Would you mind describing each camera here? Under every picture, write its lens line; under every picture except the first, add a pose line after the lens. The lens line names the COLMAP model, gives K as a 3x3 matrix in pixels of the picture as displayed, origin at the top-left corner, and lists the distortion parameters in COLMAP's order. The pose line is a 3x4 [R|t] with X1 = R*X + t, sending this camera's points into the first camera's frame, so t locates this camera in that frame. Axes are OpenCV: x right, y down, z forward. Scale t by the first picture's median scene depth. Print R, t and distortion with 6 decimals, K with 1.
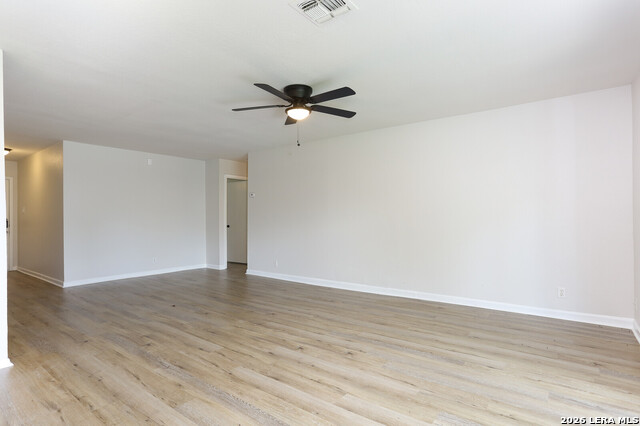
lens RADIAL K [[335.3, 0, 320.0], [0, 335.3, 213.0], [0, 0, 1]] dist [-0.004344, -0.000391]
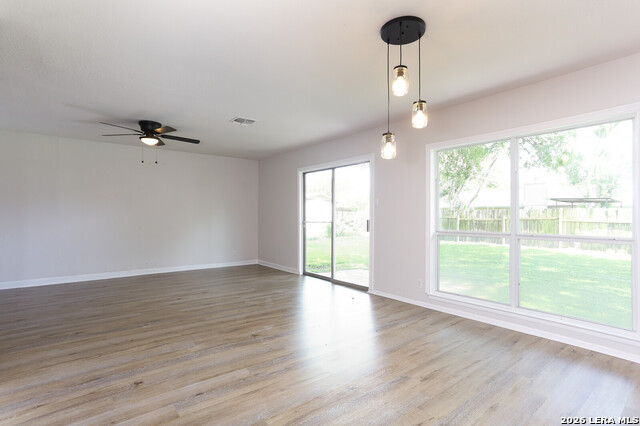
lens RADIAL K [[308.9, 0, 320.0], [0, 308.9, 213.0], [0, 0, 1]] dist [-0.013454, 0.001028]
pose [[0.240397, 0.017013, 0.970525, -1.295642], [-0.015664, 0.999784, -0.013646, 0.003946], [-0.970548, -0.011922, 0.240612, -0.000297]]
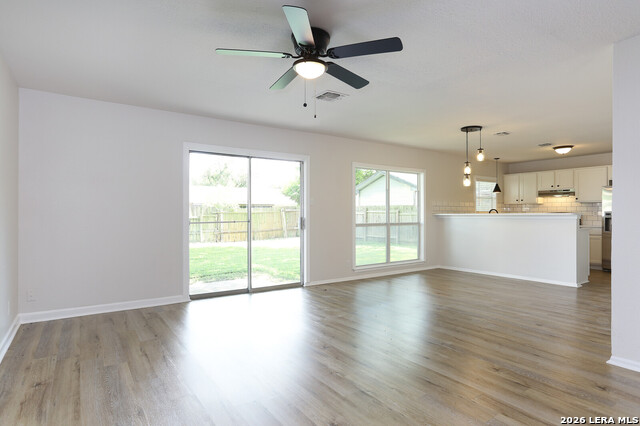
lens RADIAL K [[354.2, 0, 320.0], [0, 354.2, 213.0], [0, 0, 1]] dist [-0.026243, 0.000972]
pose [[-0.950555, 0.003063, 0.310542, -0.366142], [-0.001886, 0.999876, -0.015636, 0.018316], [-0.310551, -0.015448, -0.950431, 1.967612]]
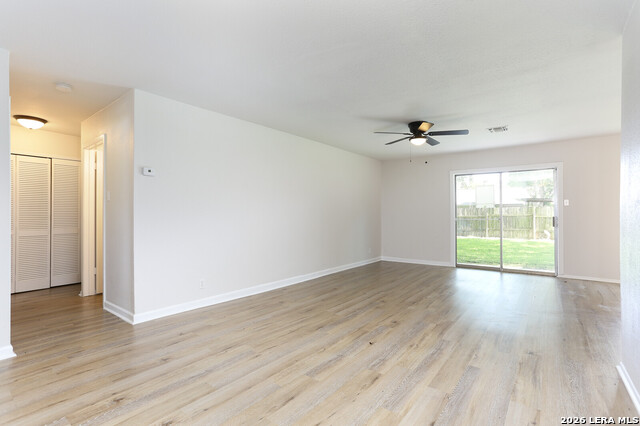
lens RADIAL K [[300.9, 0, 320.0], [0, 300.9, 213.0], [0, 0, 1]] dist [-0.018525, 0.000213]
pose [[0.008190, 0.009952, 0.999917, -1.550410], [-0.008800, 0.999912, -0.009880, 0.019638], [-0.999928, -0.008718, 0.008276, 1.609139]]
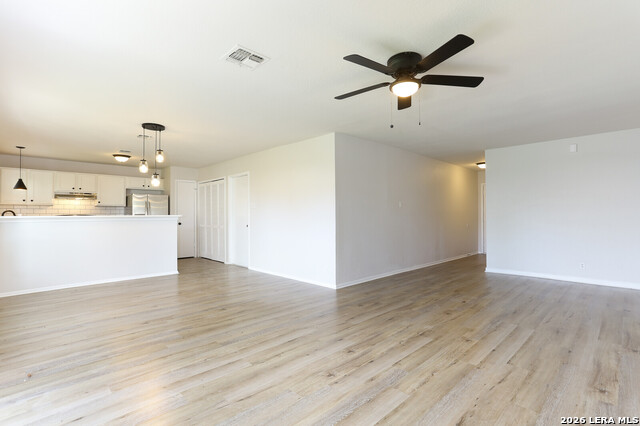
lens RADIAL K [[308.9, 0, 320.0], [0, 308.9, 213.0], [0, 0, 1]] dist [-0.013454, 0.001028]
pose [[-0.148454, -0.004867, -0.988907, 0.829569], [0.016763, 0.999832, -0.007437, 0.003243], [0.988777, -0.017681, -0.148348, 1.029326]]
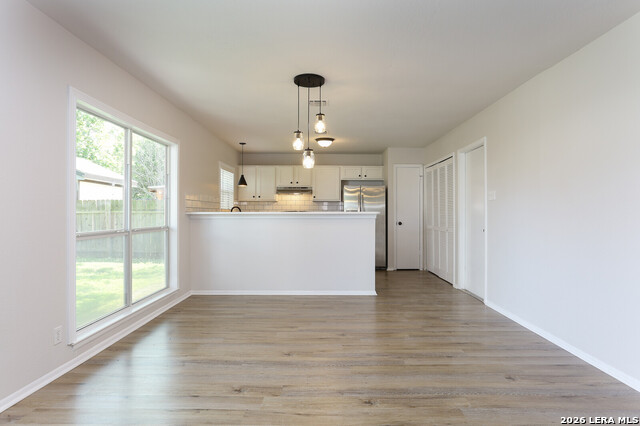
lens RADIAL K [[354.2, 0, 320.0], [0, 354.2, 213.0], [0, 0, 1]] dist [-0.026243, 0.000972]
pose [[-0.798845, 0.000263, -0.601538, 0.134438], [0.007171, 0.999933, -0.009086, 0.006239], [0.601495, -0.011572, -0.798793, 0.954708]]
